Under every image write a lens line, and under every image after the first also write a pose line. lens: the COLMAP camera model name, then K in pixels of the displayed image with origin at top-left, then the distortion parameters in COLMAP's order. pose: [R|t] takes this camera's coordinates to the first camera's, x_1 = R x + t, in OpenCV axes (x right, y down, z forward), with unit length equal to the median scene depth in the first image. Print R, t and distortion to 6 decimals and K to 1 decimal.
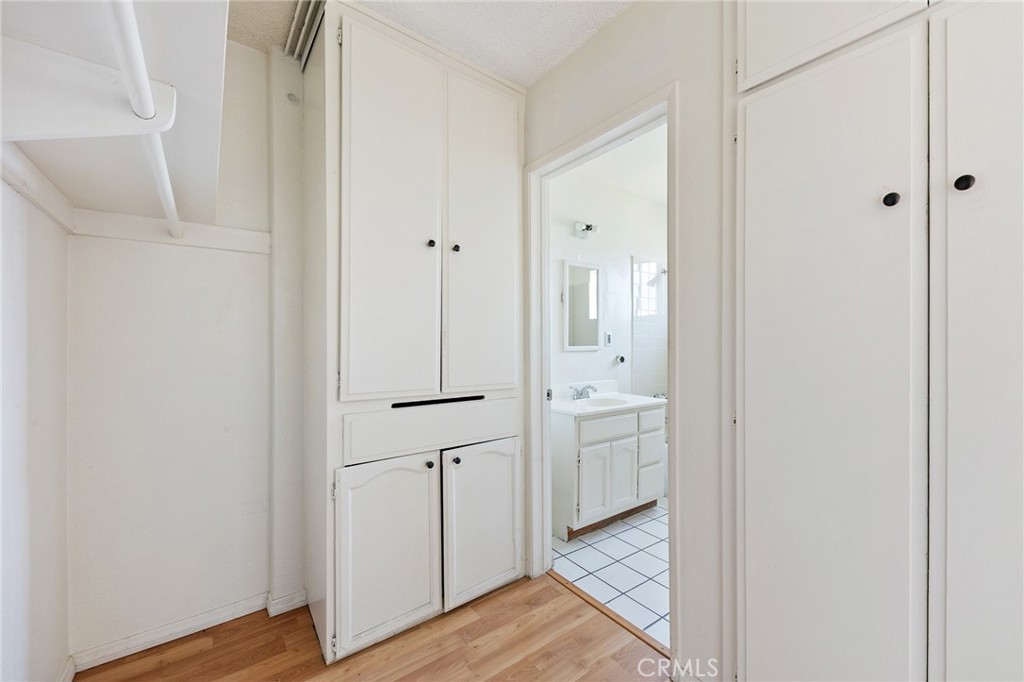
lens RADIAL K [[400.5, 0, 519.0], [0, 400.5, 340.9], [0, 0, 1]] dist [0.002630, -0.000344]
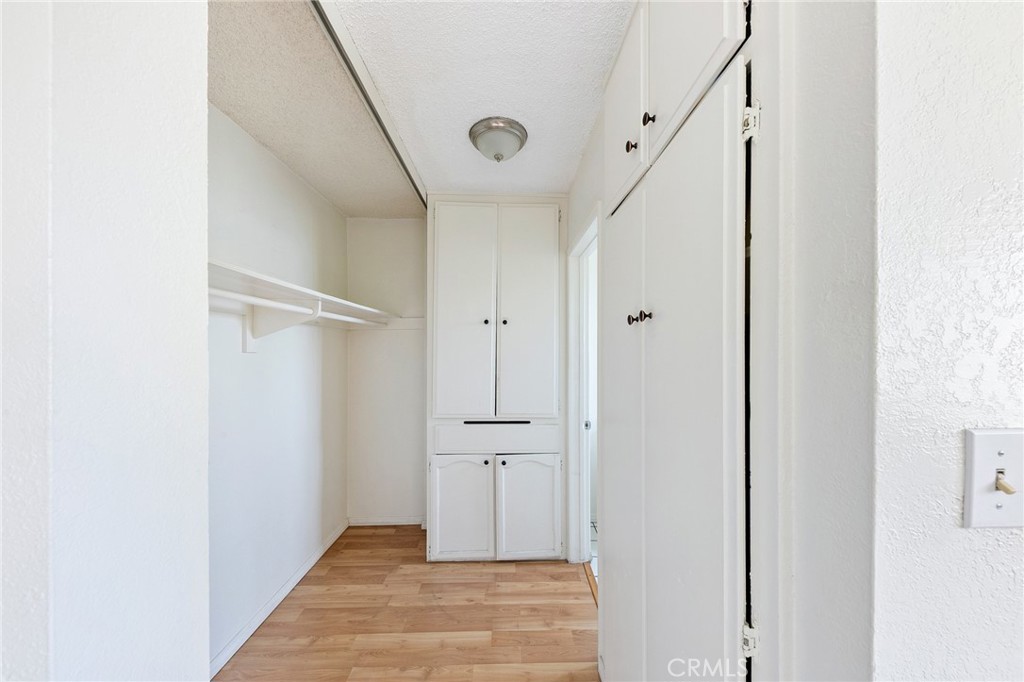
lens RADIAL K [[355.3, 0, 515.5], [0, 355.3, 348.4], [0, 0, 1]] dist [0.009531, 0.000020]
pose [[0.816613, 0.000611, -0.577186, 0.671633], [0.001299, 0.999995, 0.002897, -0.141515], [0.577184, -0.003116, 0.816608, -0.074931]]
